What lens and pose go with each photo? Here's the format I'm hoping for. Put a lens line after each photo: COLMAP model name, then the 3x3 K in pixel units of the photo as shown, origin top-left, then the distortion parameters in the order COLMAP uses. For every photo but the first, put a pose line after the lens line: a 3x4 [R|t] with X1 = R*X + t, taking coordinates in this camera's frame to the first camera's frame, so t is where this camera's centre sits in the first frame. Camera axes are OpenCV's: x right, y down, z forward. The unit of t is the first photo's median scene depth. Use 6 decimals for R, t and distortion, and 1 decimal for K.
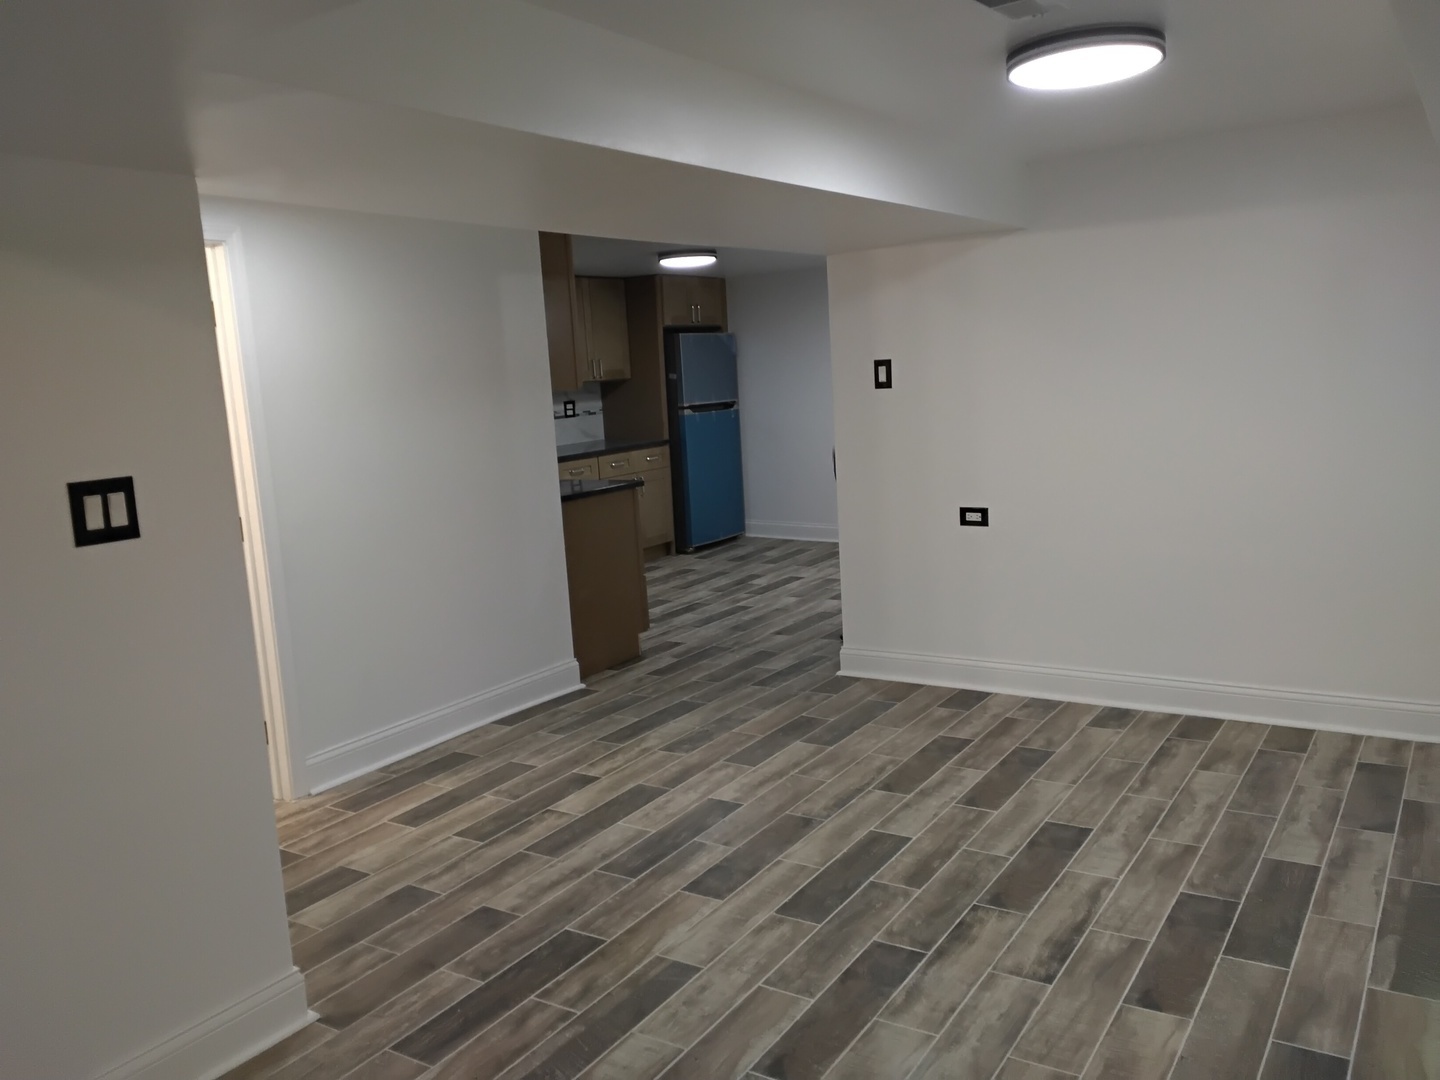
lens RADIAL K [[1143.7, 0, 729.1], [0, 1143.7, 537.1], [0, 0, 1]] dist [0.123653, -0.201017]
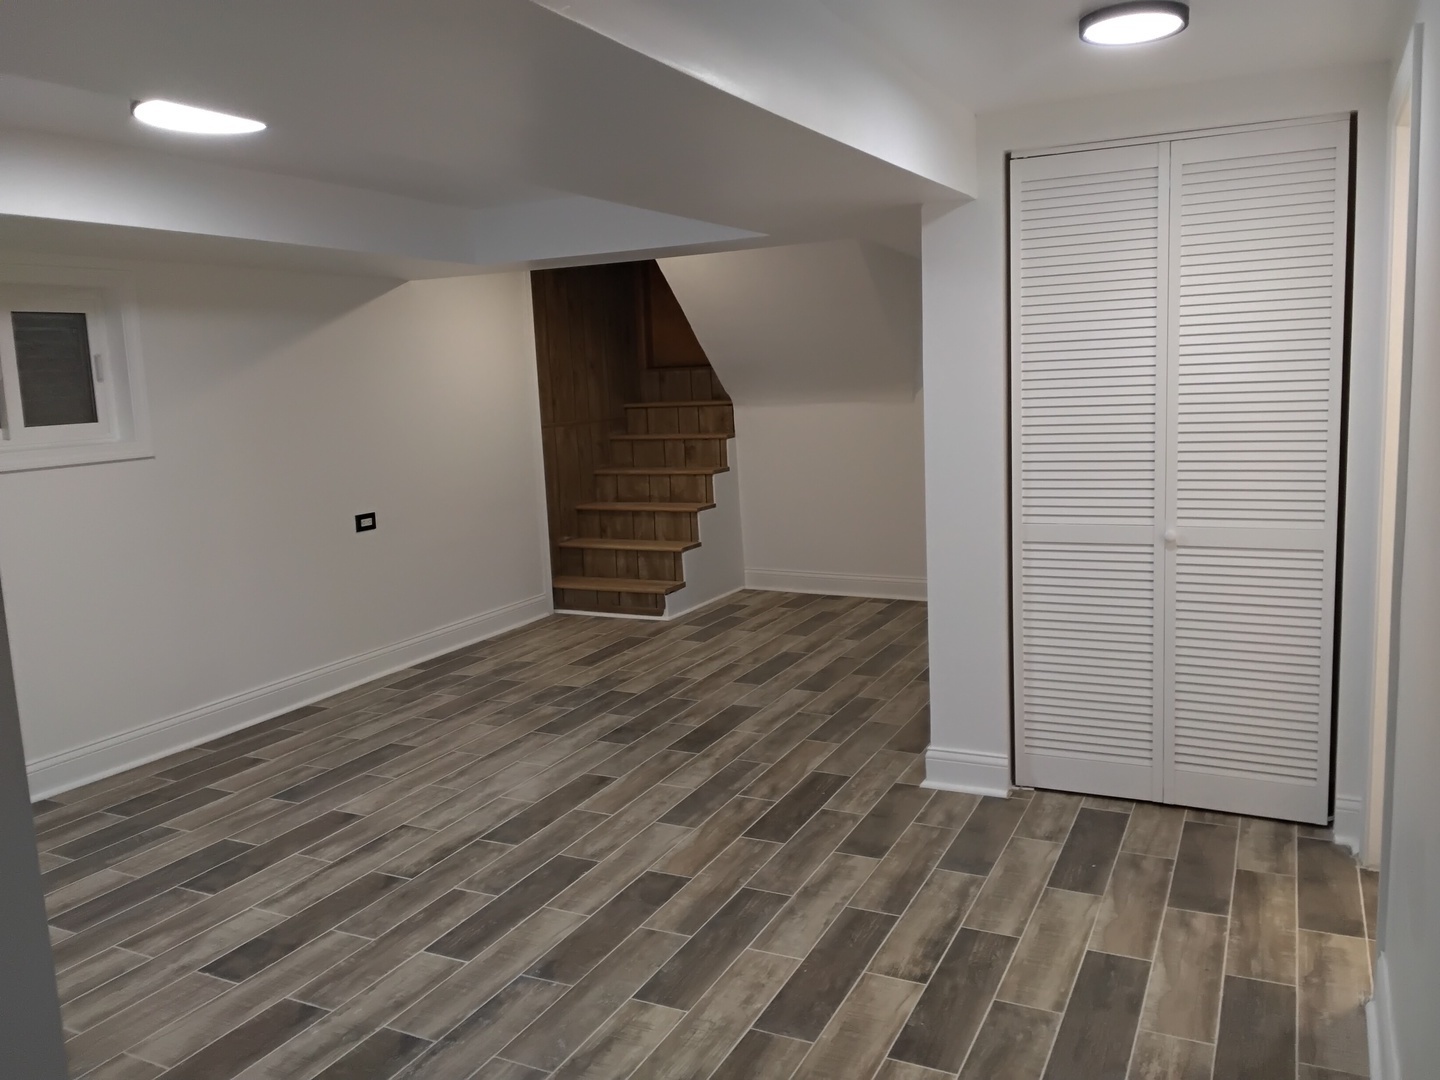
lens RADIAL K [[1143.7, 0, 729.1], [0, 1143.7, 537.1], [0, 0, 1]] dist [0.123653, -0.201017]
pose [[-0.987422, 0.116122, -0.107301, -0.001417], [0.079897, 0.952109, 0.295135, -0.265135], [0.136434, 0.282850, -0.949411, 1.850589]]
